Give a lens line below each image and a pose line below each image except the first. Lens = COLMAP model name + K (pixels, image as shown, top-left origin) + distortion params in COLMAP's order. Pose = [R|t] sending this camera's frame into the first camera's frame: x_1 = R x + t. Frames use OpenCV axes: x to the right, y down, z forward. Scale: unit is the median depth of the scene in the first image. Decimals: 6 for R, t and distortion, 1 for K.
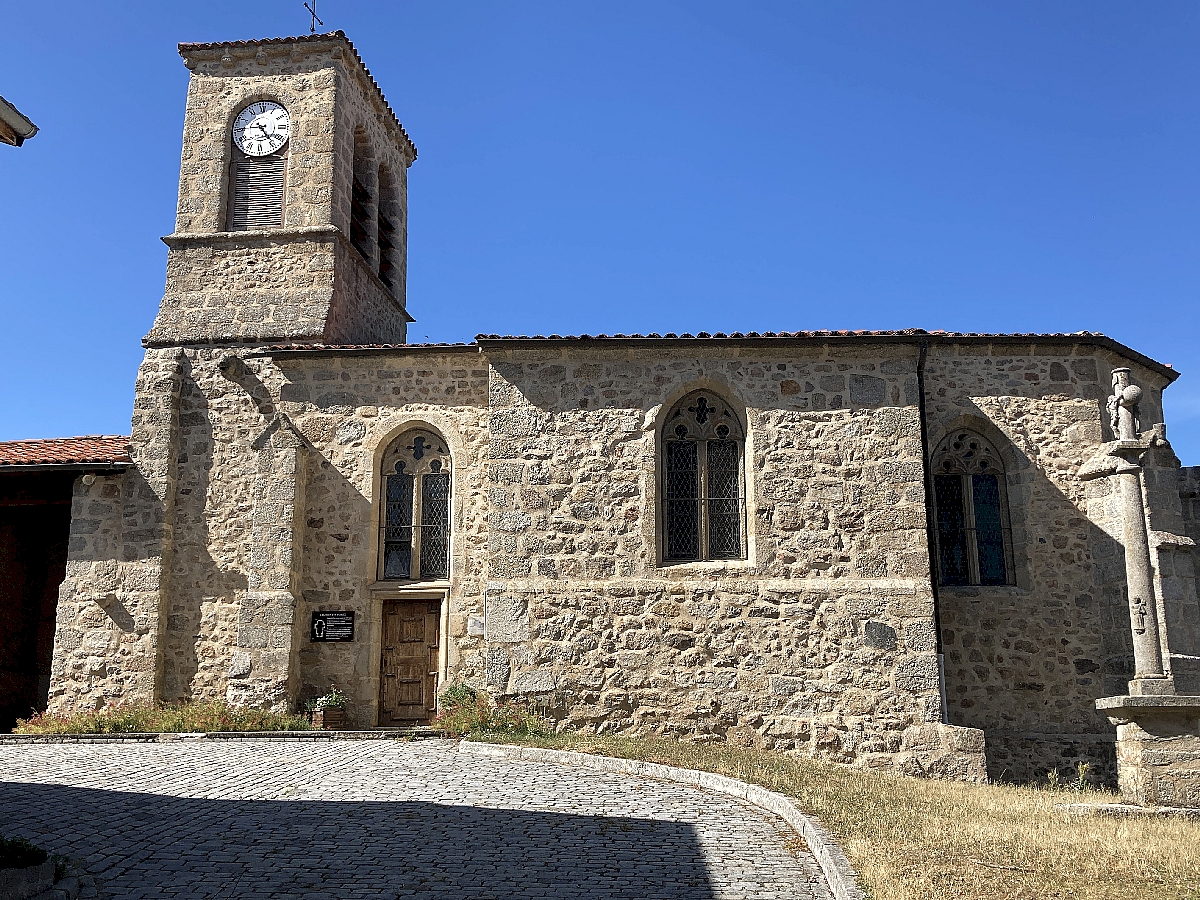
lens RADIAL K [[1228.9, 0, 599.0], [0, 1228.9, 430.4], [0, 0, 1]] dist [0.098924, -0.358822]
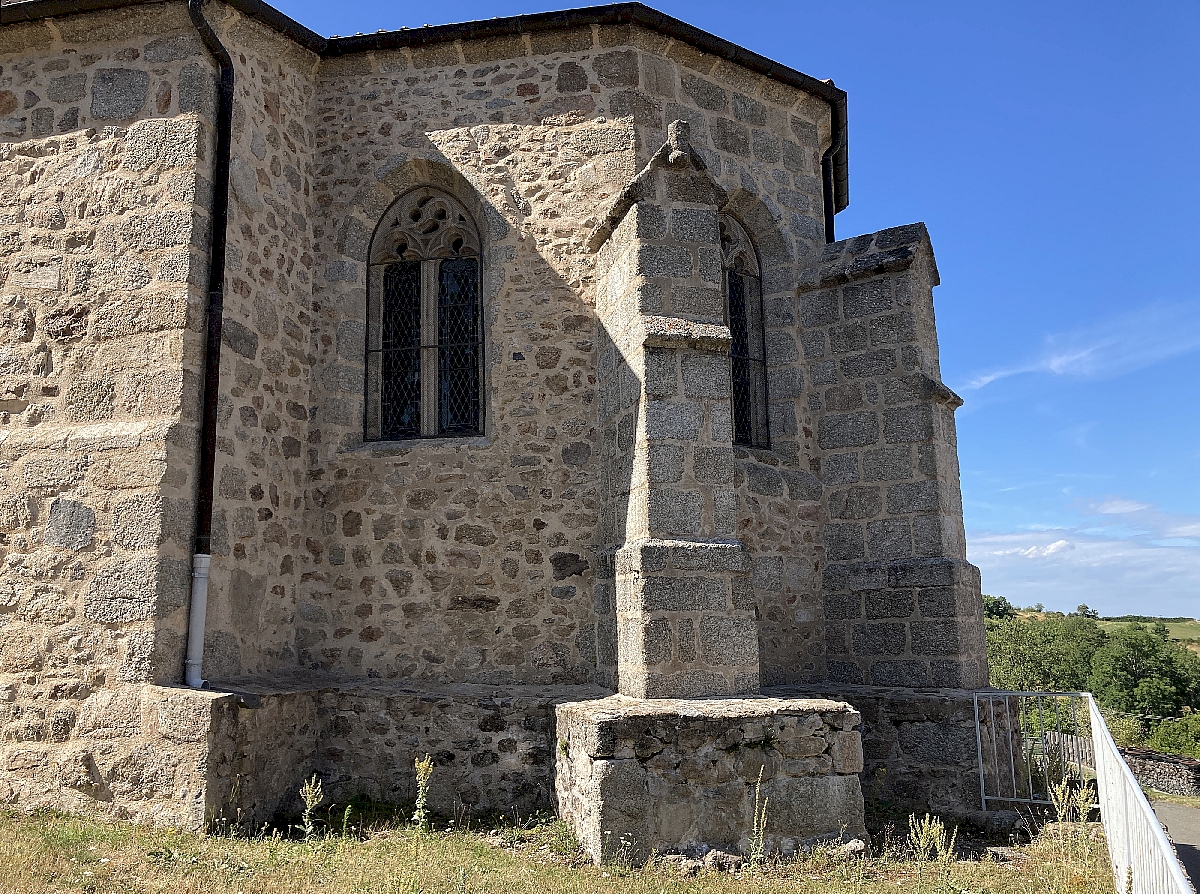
lens RADIAL K [[992.6, 0, 600.0], [0, 992.6, 447.0], [0, 0, 1]] dist [0.042448, -0.058910]
pose [[0.989244, -0.045187, -0.139123, 0.477337], [0.054683, 0.996372, 0.065206, 0.107077], [0.135672, -0.072112, 0.988126, 0.553218]]
